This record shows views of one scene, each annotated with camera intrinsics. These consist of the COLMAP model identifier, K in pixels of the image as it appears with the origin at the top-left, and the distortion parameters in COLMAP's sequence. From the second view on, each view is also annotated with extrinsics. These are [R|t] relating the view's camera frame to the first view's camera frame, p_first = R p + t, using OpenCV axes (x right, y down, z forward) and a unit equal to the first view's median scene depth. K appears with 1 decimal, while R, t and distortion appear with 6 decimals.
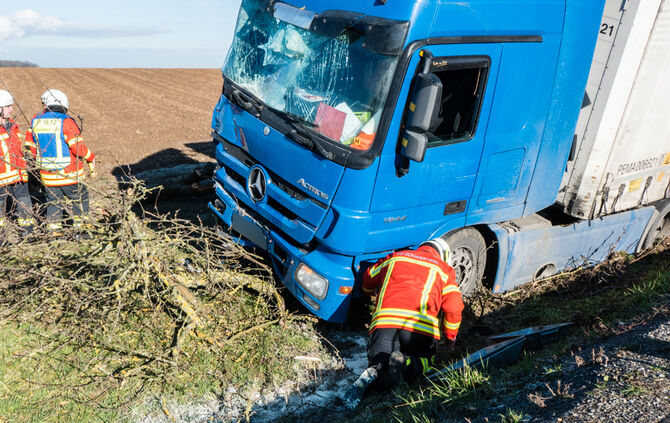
lens RADIAL K [[850.1, 0, 299.3], [0, 850.1, 246.9], [0, 0, 1]] dist [0.021685, 0.014346]
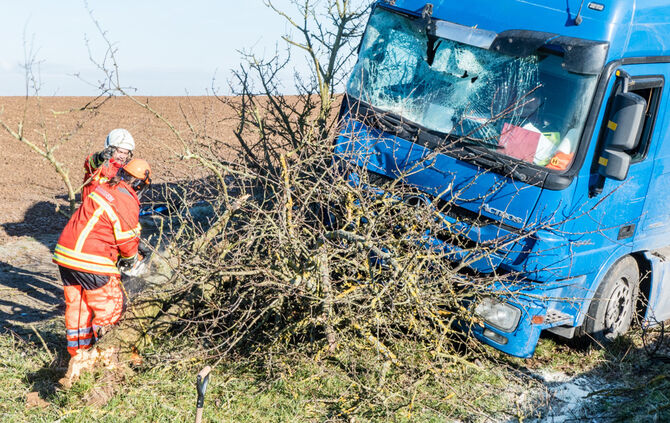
lens RADIAL K [[1329.1, 0, 335.0], [0, 1329.1, 211.5], [0, 0, 1]] dist [0.016366, -0.054559]
pose [[0.974392, -0.025218, 0.223439, -0.480001], [0.051570, 0.992267, -0.112899, 0.084698], [-0.218864, 0.121531, 0.968157, -0.381562]]
